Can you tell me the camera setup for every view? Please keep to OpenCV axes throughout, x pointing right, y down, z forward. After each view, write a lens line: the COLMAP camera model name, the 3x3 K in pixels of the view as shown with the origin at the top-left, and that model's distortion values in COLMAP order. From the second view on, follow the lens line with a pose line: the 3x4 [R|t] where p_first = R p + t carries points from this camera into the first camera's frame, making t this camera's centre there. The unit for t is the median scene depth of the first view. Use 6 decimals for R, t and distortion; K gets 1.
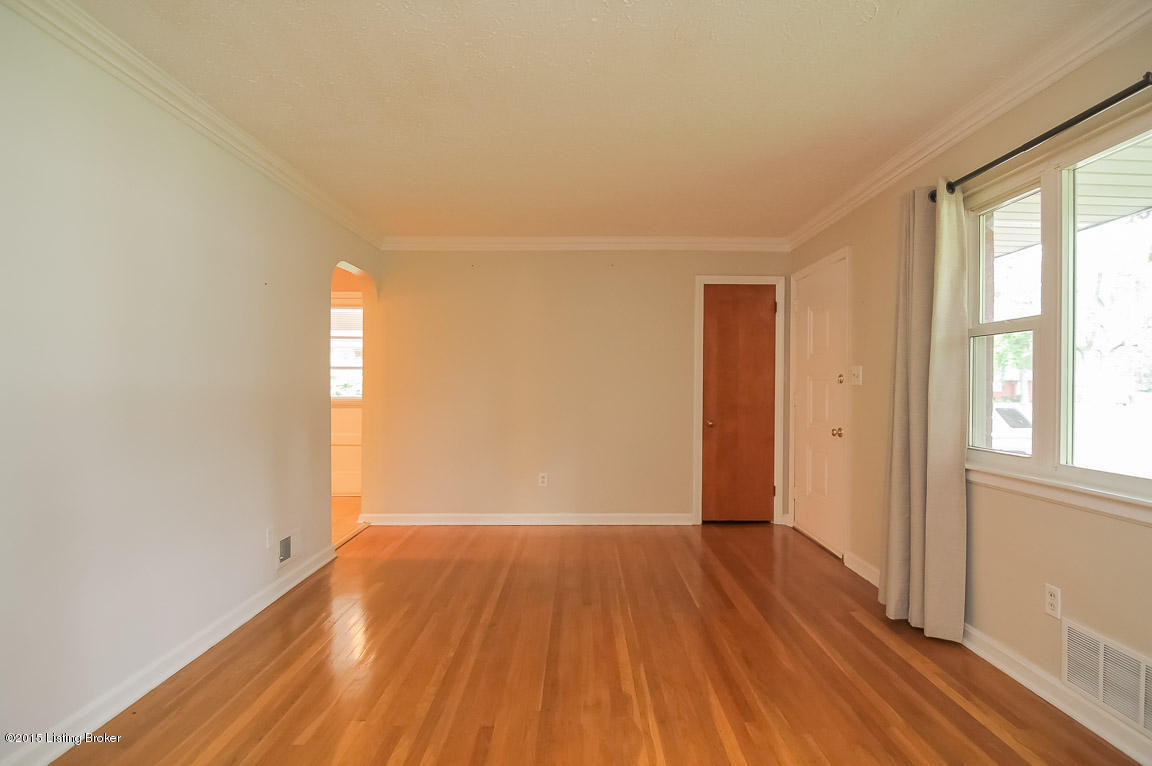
lens RADIAL K [[578.8, 0, 582.8], [0, 578.8, 387.2], [0, 0, 1]] dist [0.026782, -0.014153]
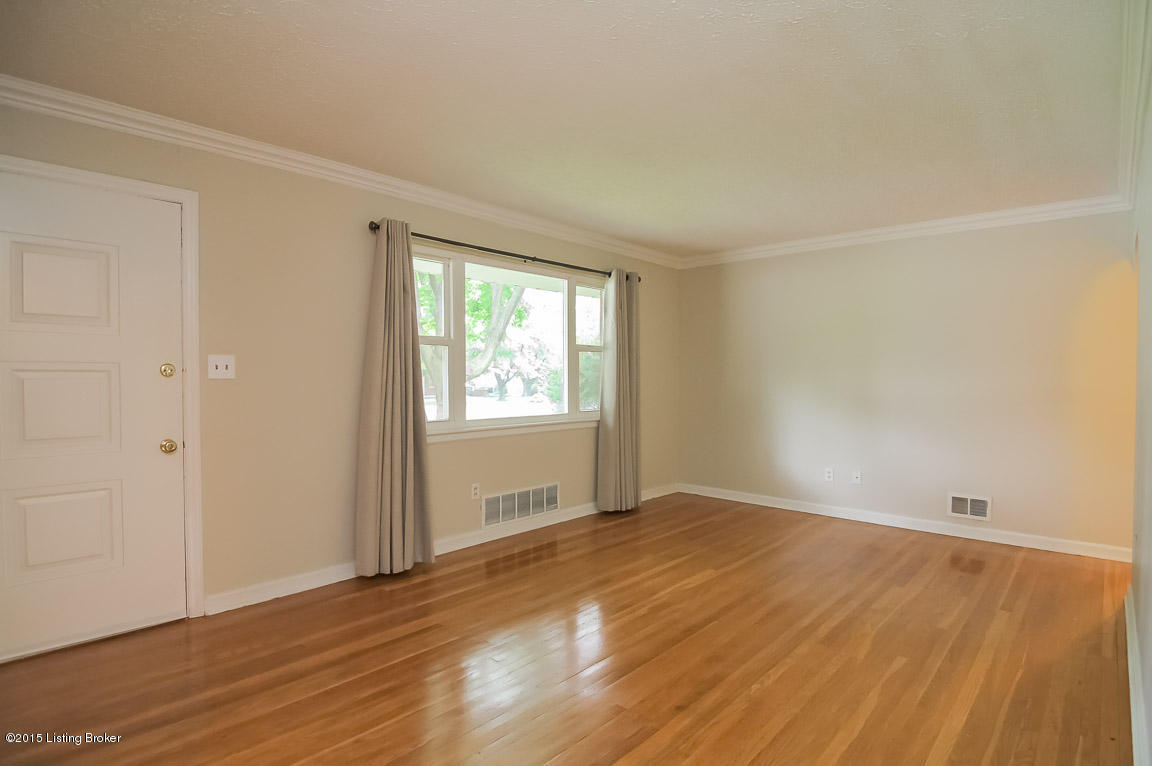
lens RADIAL K [[578.8, 0, 582.8], [0, 578.8, 387.2], [0, 0, 1]] dist [0.026782, -0.014153]
pose [[-0.728378, -0.015084, 0.685010, -0.706390], [0.000057, 0.999756, 0.022075, -0.016535], [-0.685176, 0.016118, -0.728199, 2.021088]]
